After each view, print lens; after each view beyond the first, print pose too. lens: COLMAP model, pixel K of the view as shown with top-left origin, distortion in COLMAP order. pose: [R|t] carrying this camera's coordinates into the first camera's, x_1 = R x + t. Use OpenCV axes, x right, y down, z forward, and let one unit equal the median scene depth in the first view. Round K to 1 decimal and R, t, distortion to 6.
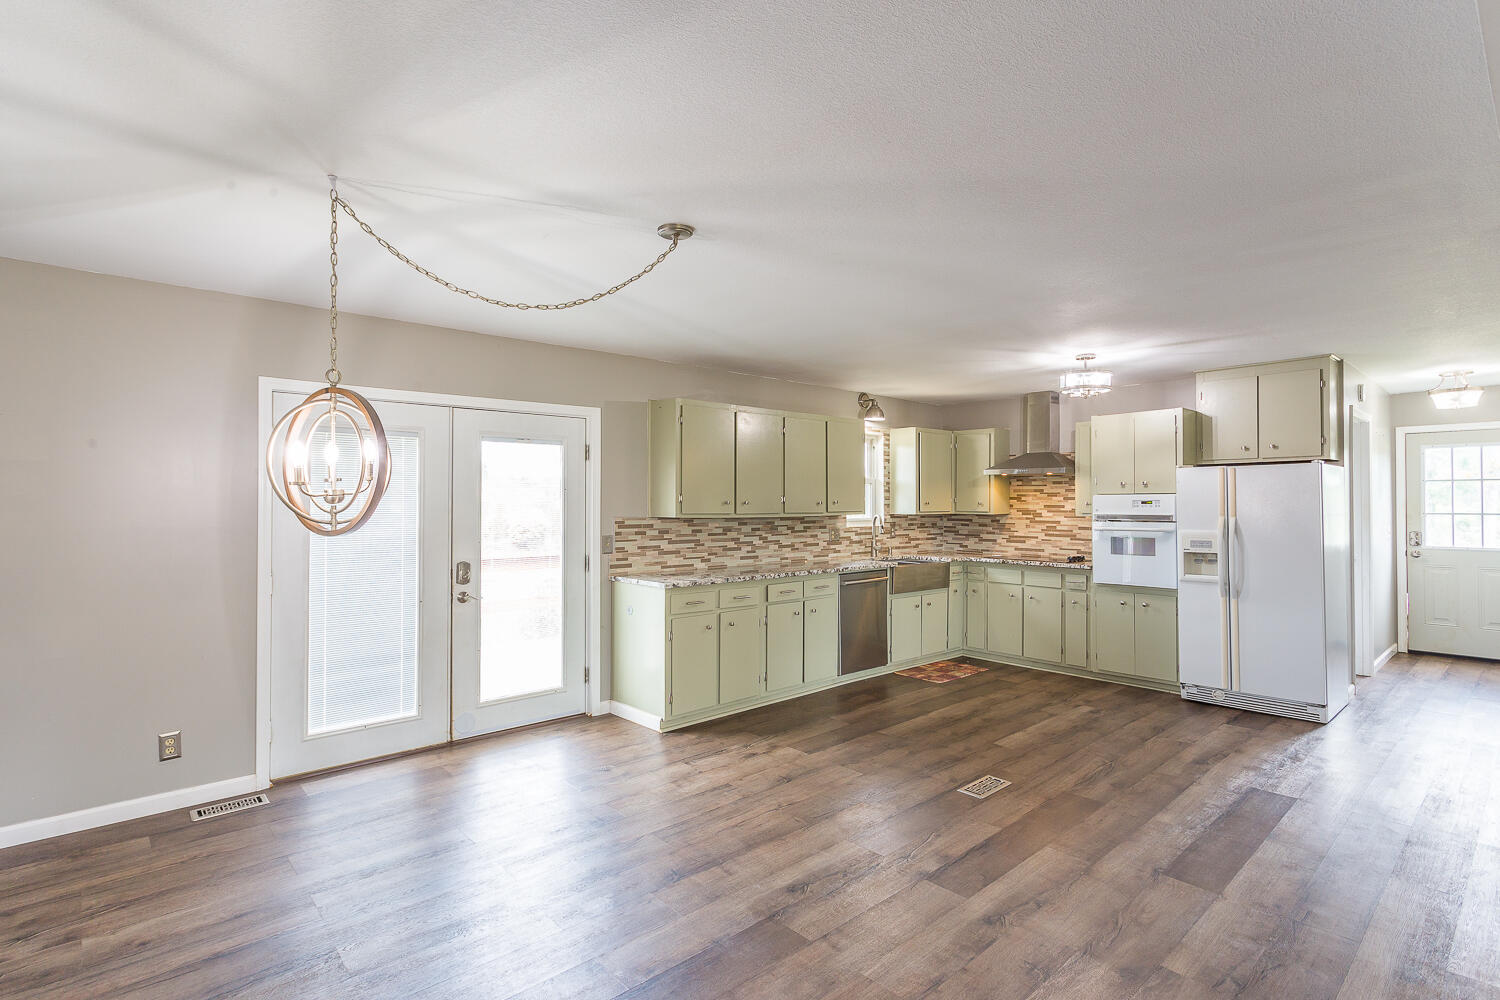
lens RADIAL K [[718.5, 0, 756.2], [0, 718.5, 498.2], [0, 0, 1]] dist [0.001670, 0.002104]
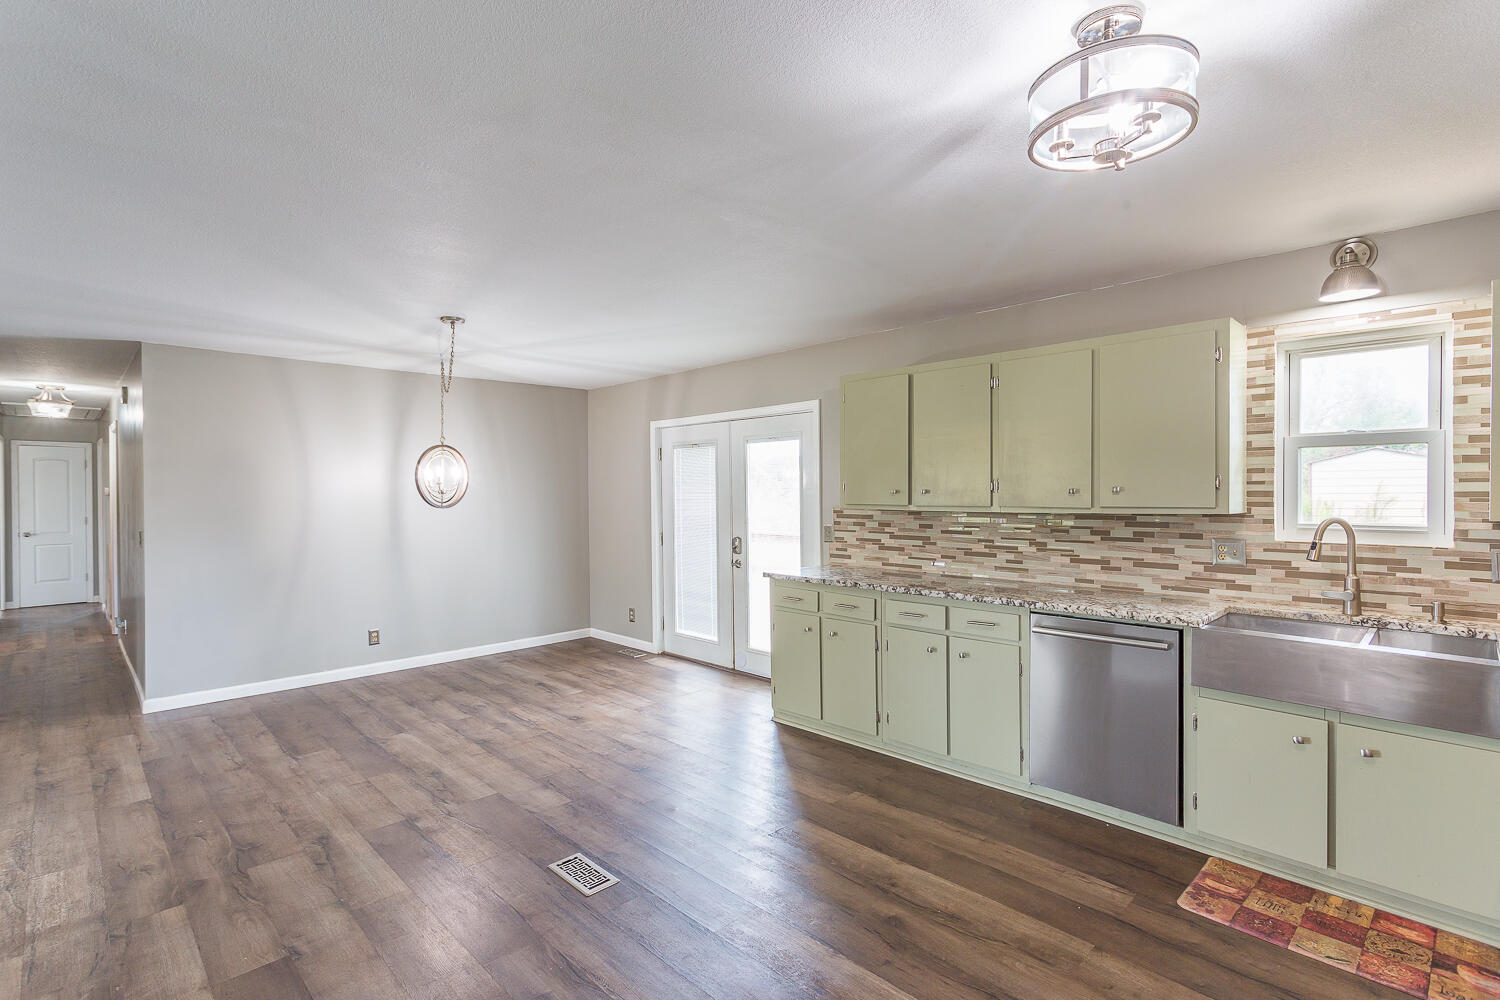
lens RADIAL K [[718.5, 0, 758.5], [0, 718.5, 495.7], [0, 0, 1]] dist [0.001670, 0.002104]
pose [[0.041143, 0.006045, -0.999135, 0.731346], [0.011685, 0.999910, 0.006531, 0.003998], [0.999085, -0.011943, 0.041068, 0.789729]]
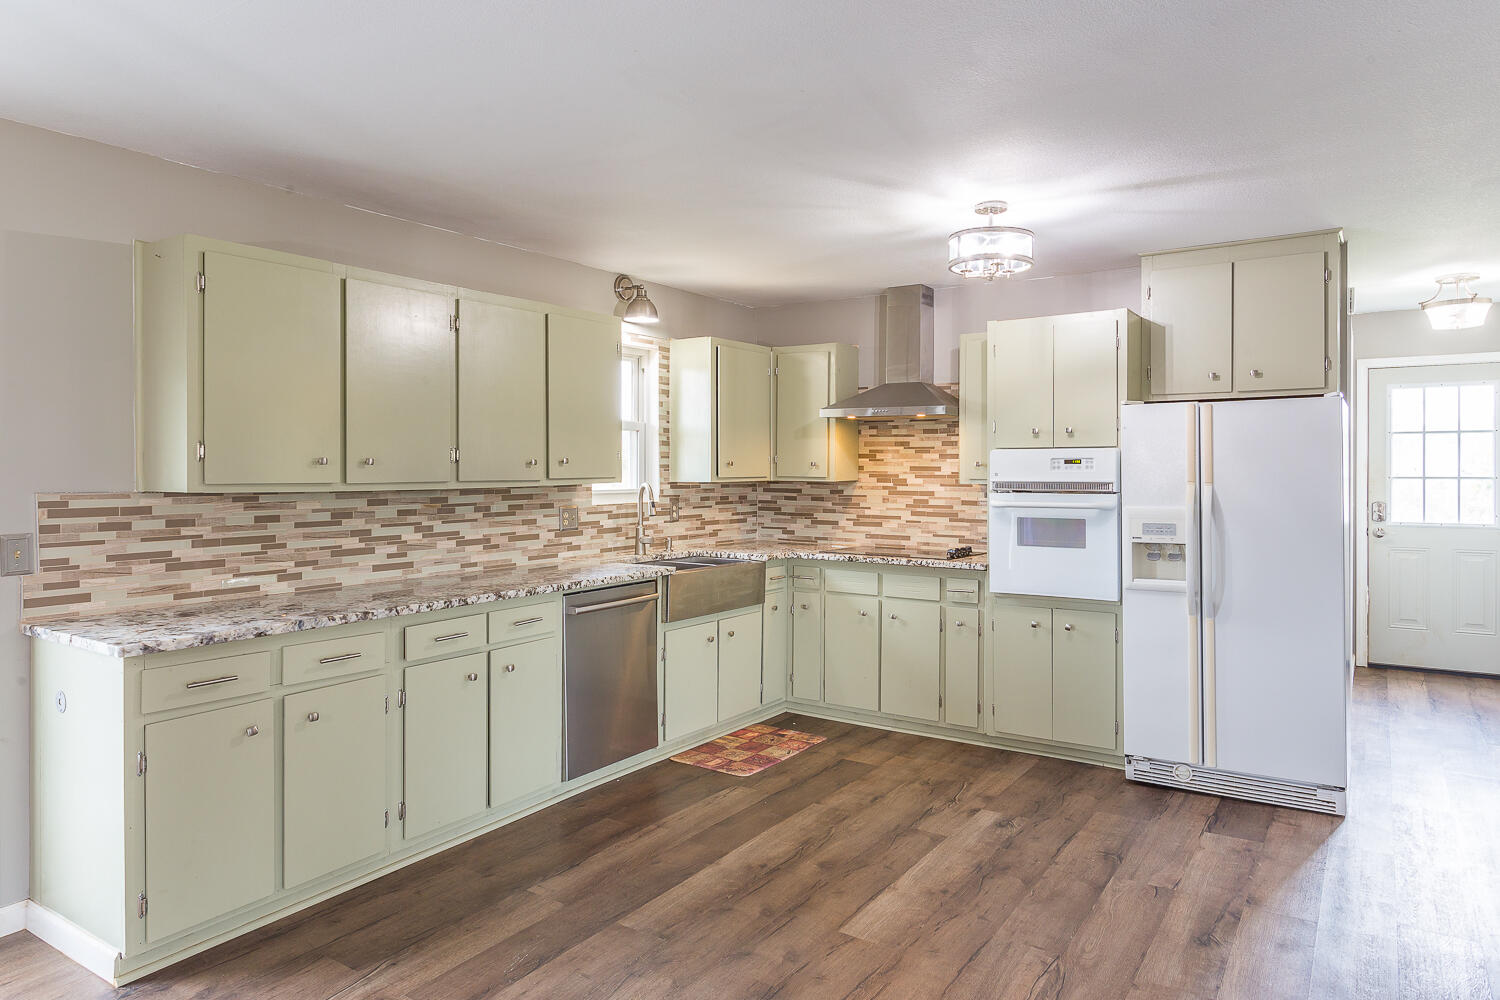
lens RADIAL K [[930.7, 0, 759.0], [0, 930.7, 466.4], [0, 0, 1]] dist [-0.009486, 0.005824]
pose [[0.970028, -0.000711, 0.242992, 0.091951], [-0.001078, 0.999973, 0.007226, 0.004879], [-0.242991, -0.007271, 0.970001, 0.302375]]
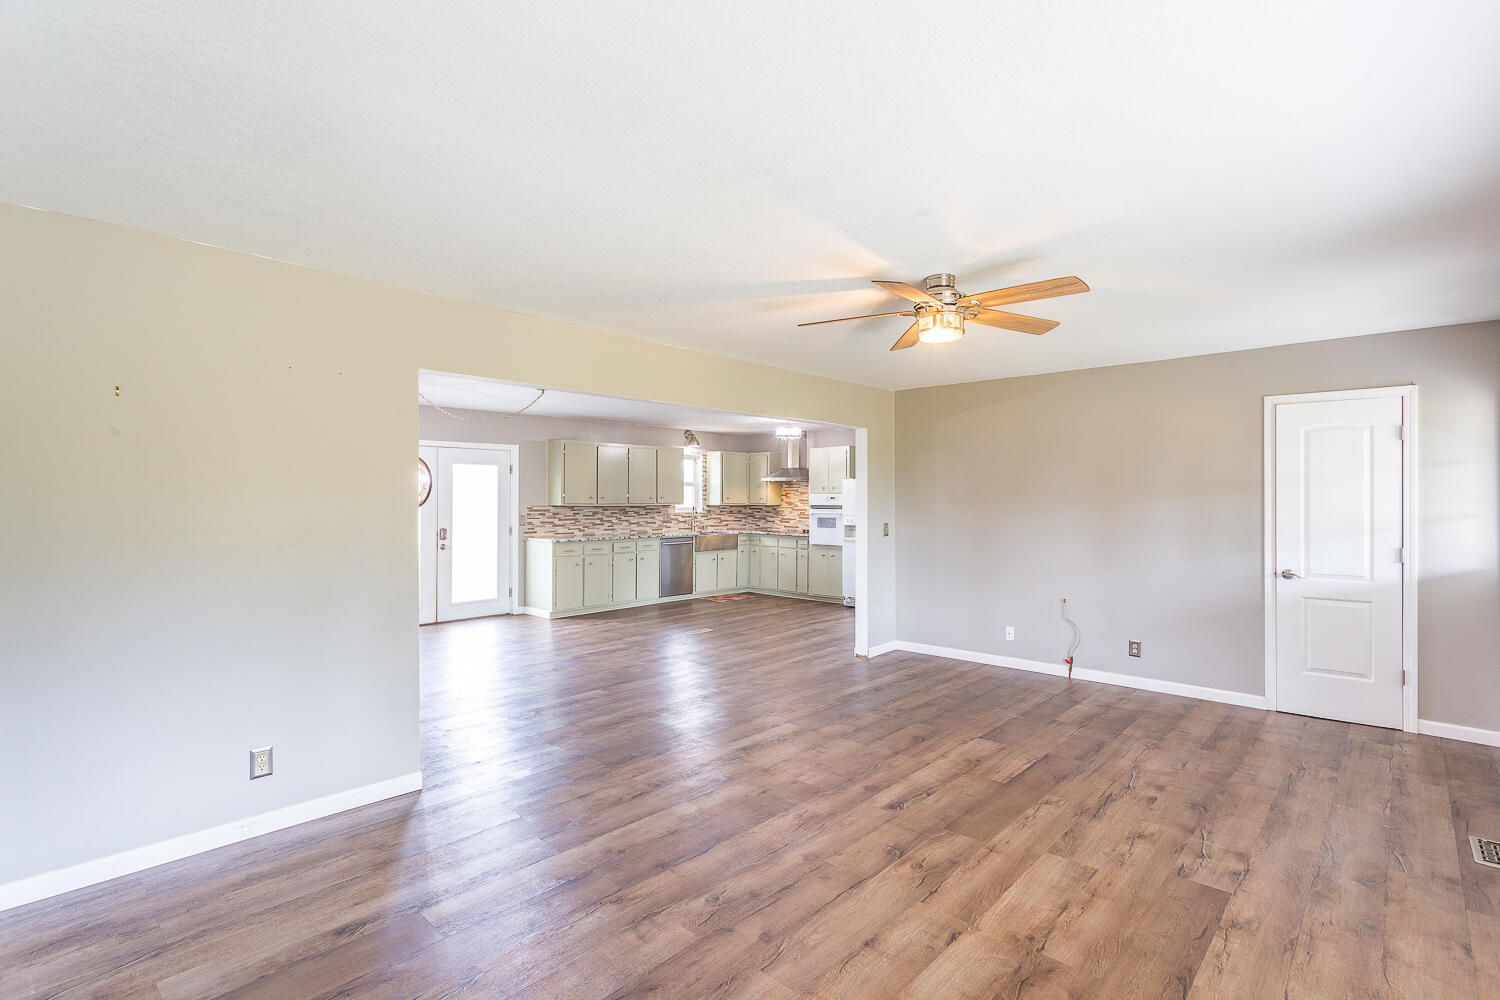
lens RADIAL K [[718.5, 0, 760.7], [0, 718.5, 491.0], [0, 0, 1]] dist [0.001670, 0.002104]
pose [[0.995239, 0.005184, 0.097328, 0.196830], [-0.005204, 0.999986, -0.000050, -0.011712], [-0.097327, -0.000457, 0.995252, -0.792840]]
